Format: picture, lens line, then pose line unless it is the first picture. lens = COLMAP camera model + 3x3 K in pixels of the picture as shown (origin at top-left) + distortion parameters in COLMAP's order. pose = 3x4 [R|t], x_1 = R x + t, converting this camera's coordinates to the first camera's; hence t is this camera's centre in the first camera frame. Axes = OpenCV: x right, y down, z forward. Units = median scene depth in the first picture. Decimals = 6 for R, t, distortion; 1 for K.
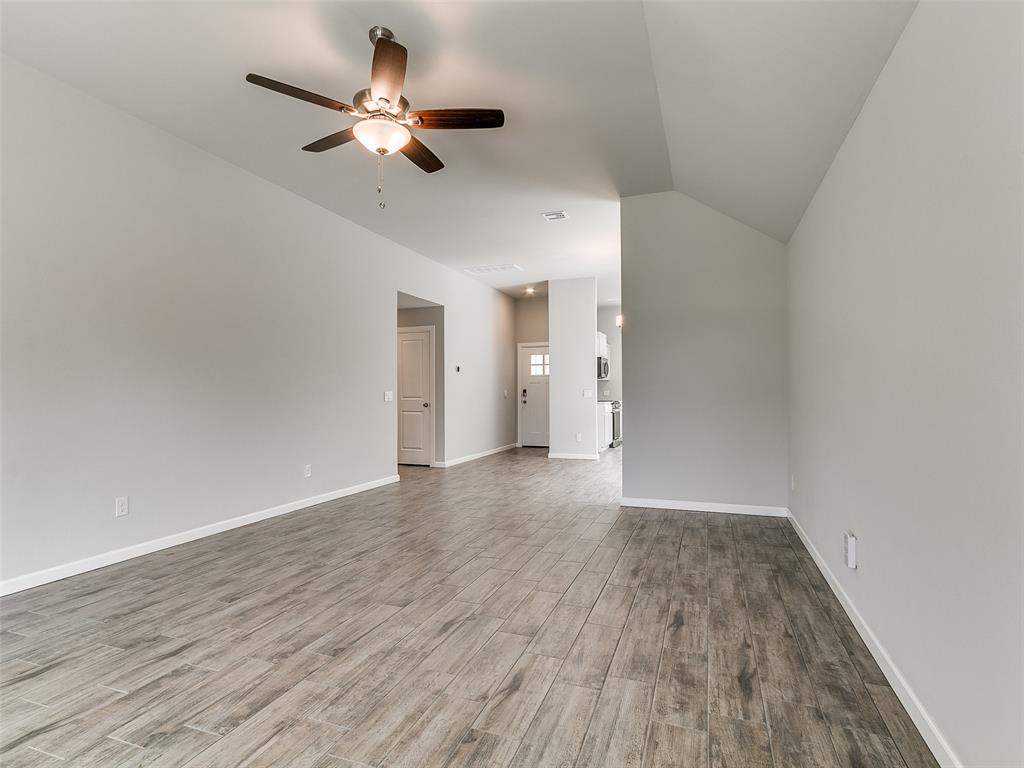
lens RADIAL K [[532.6, 0, 474.9], [0, 532.6, 390.2], [0, 0, 1]] dist [0.004722, -0.004247]
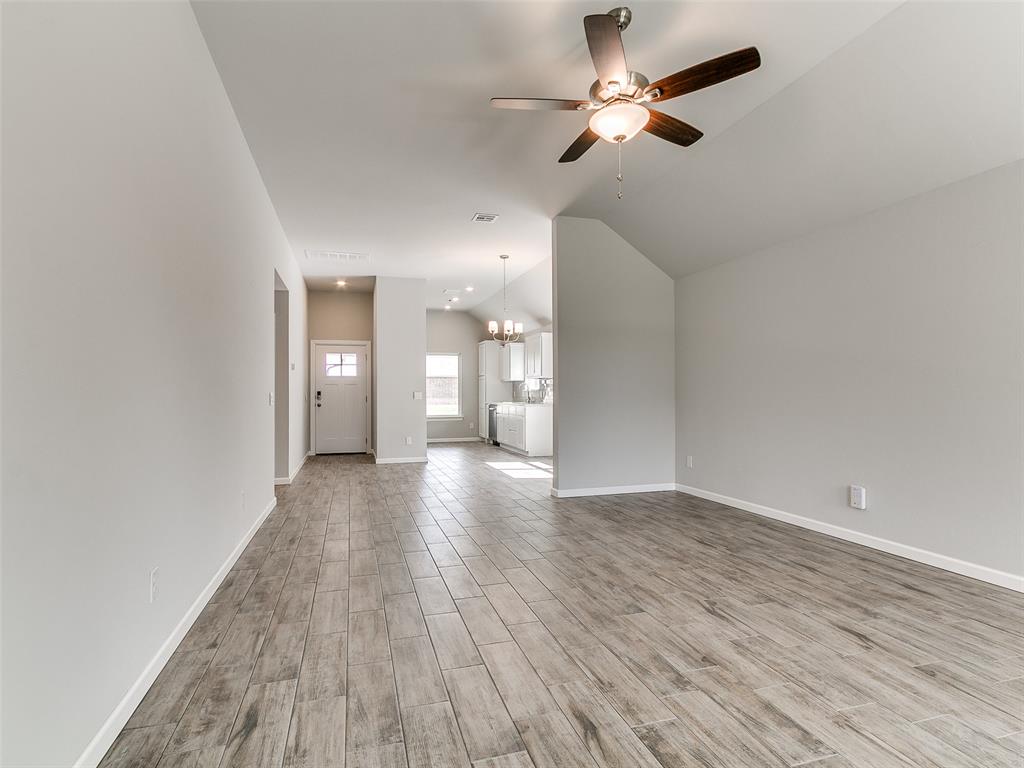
lens RADIAL K [[532.6, 0, 523.6], [0, 532.6, 394.1], [0, 0, 1]] dist [0.004722, -0.004247]
pose [[0.793377, -0.001400, 0.608729, -0.941738], [-0.000092, 0.999997, 0.002421, 0.004230], [-0.608731, -0.001977, 0.793374, 0.372240]]
